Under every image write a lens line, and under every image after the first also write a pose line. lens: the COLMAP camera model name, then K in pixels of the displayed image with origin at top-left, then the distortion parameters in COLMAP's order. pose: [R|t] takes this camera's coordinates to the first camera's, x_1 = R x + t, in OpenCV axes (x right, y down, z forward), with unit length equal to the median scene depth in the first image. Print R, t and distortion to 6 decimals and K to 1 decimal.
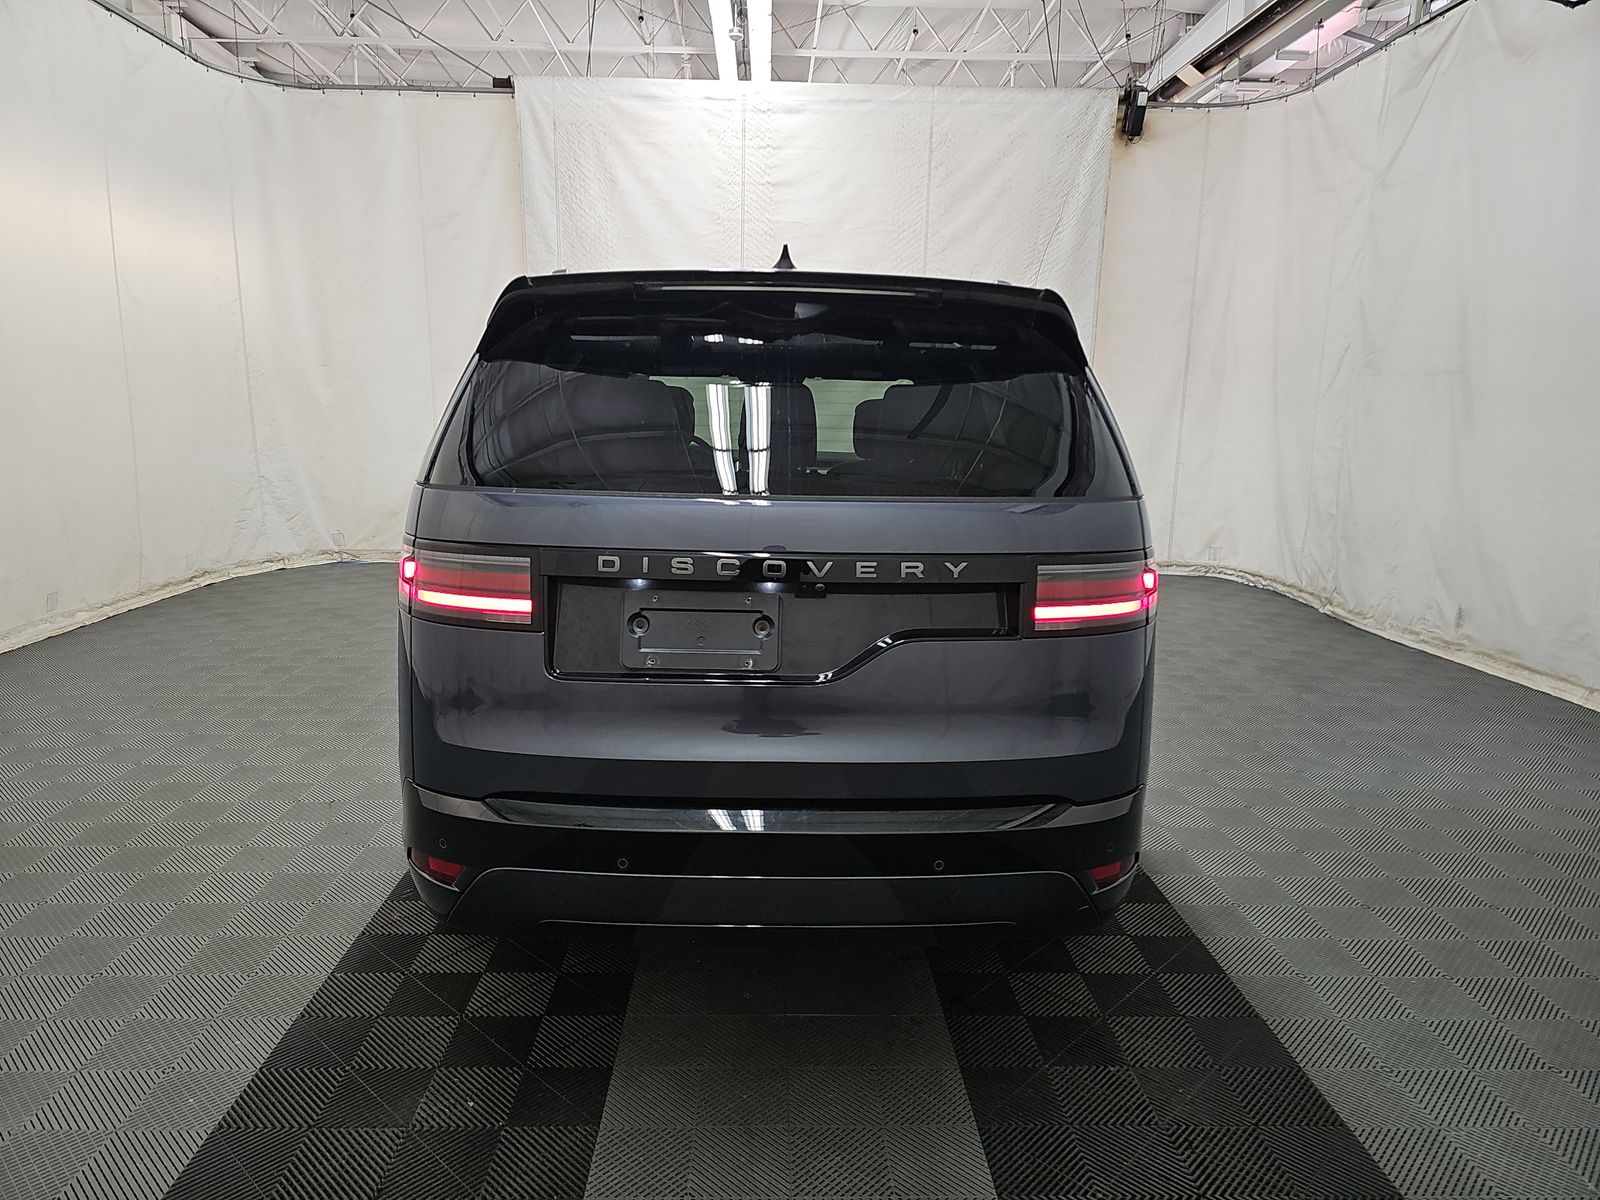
lens RADIAL K [[1033.4, 0, 806.4], [0, 1033.4, 587.0], [0, 0, 1]] dist [0.049236, -0.044103]
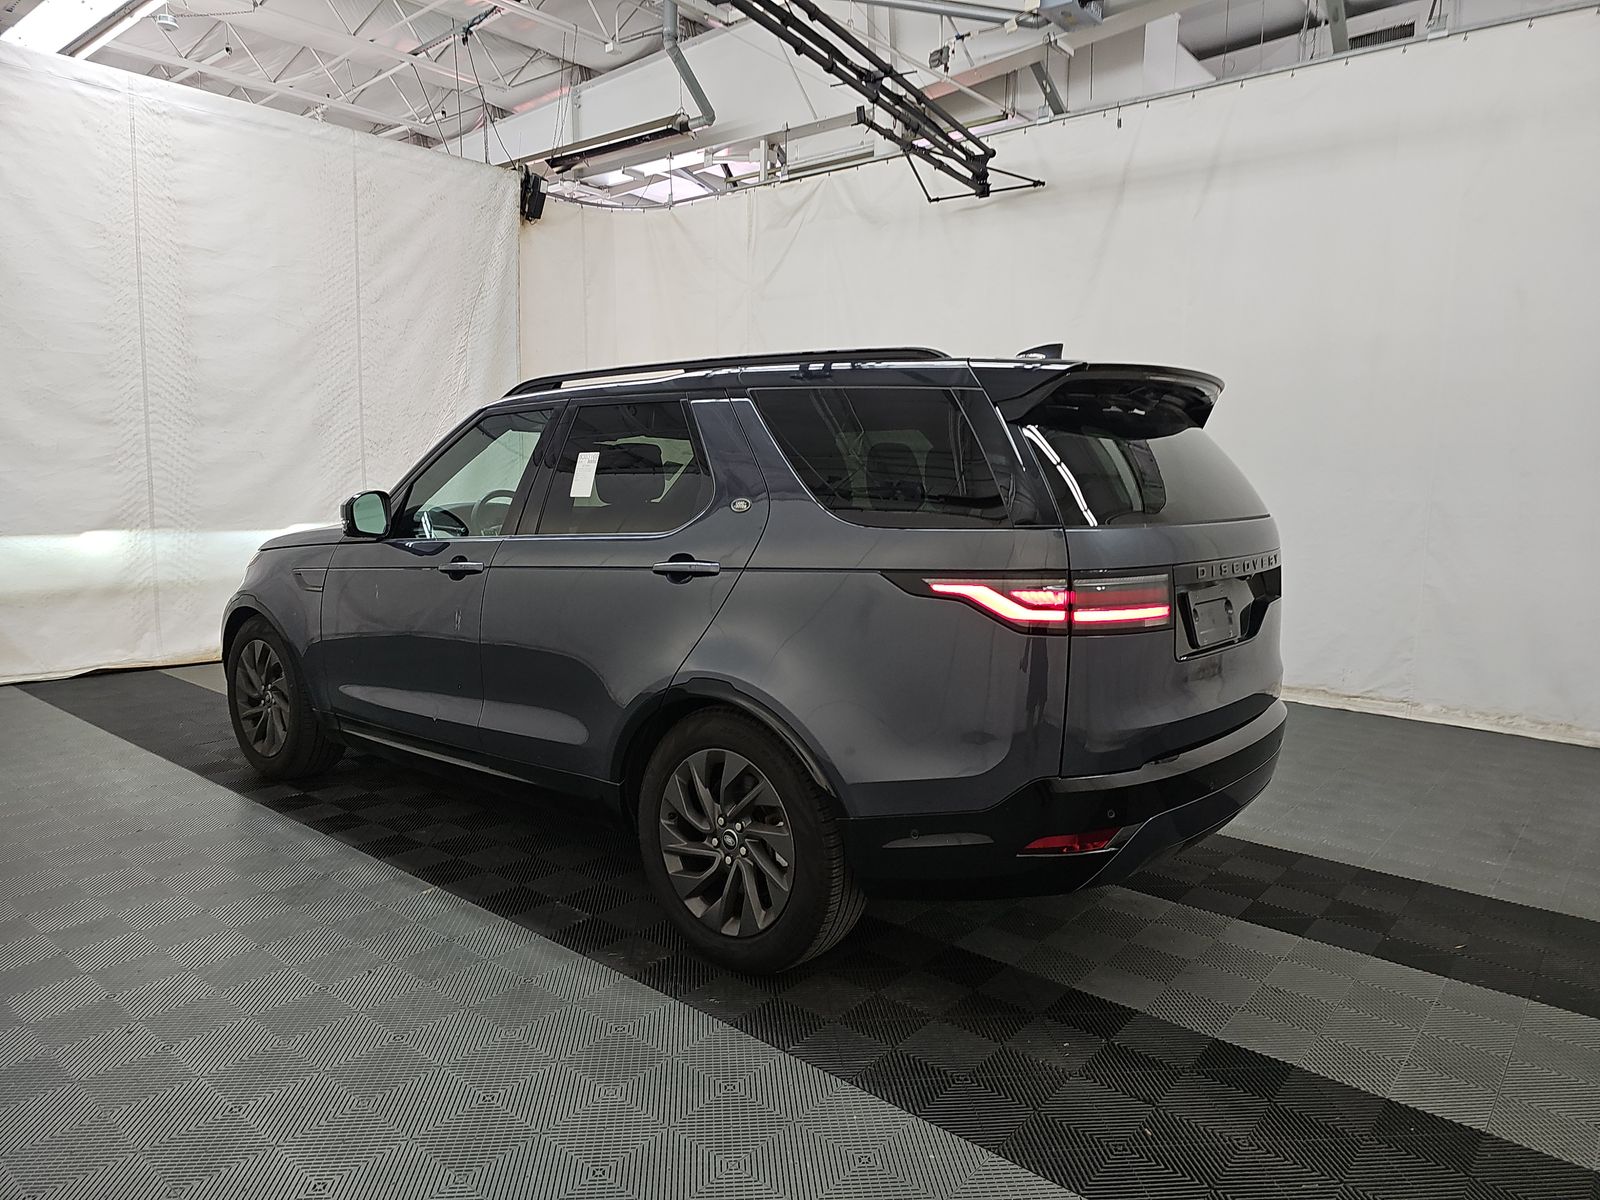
lens RADIAL K [[1033.4, 0, 806.4], [0, 1033.4, 587.0], [0, 0, 1]] dist [0.049236, -0.044103]
pose [[0.673150, -0.094204, 0.733481, -0.342526], [0.133041, 0.991097, 0.005192, -0.017657], [-0.727440, 0.094088, 0.679690, 0.091423]]
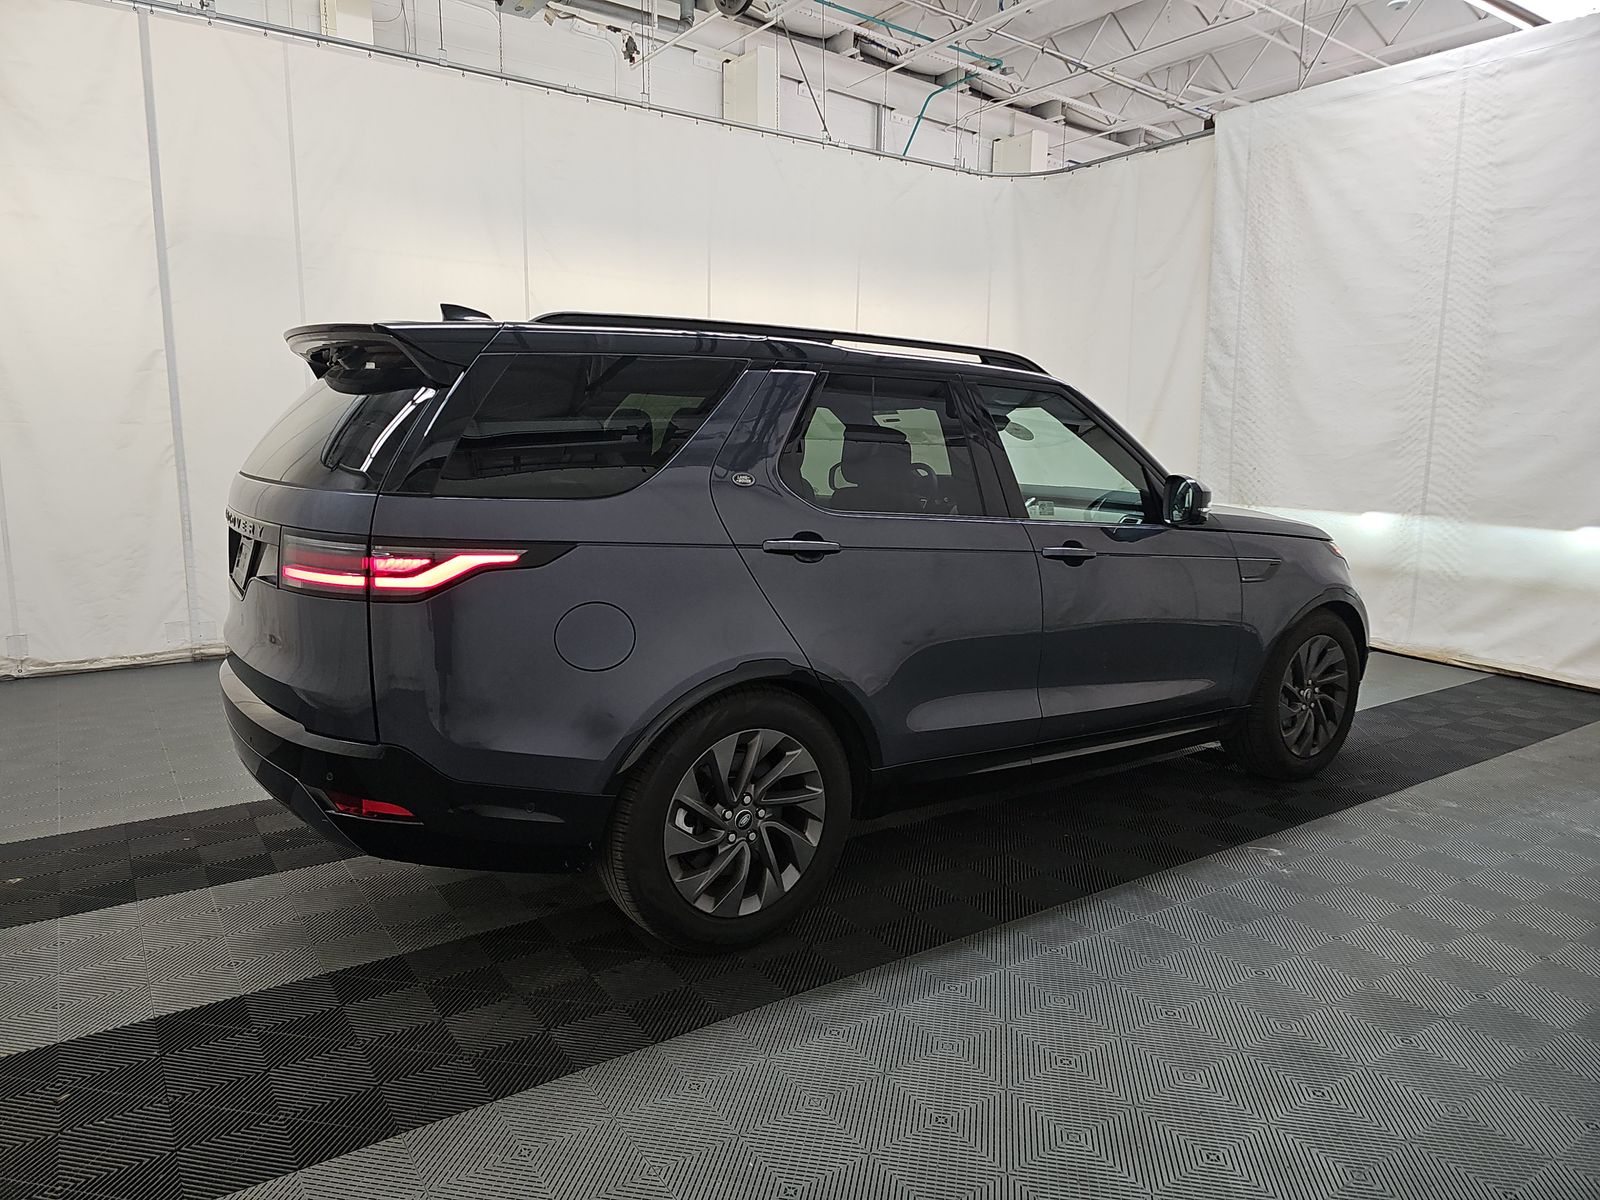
lens RADIAL K [[1064.3, 0, 800.0], [0, 1064.3, 600.0], [0, 0, 1]] dist [-0.021559, -0.001986]
pose [[0.526699, 0.118781, -0.841712, 0.393658], [-0.155208, 0.986982, 0.042160, -0.022182], [0.835762, 0.108434, 0.538278, 0.189245]]
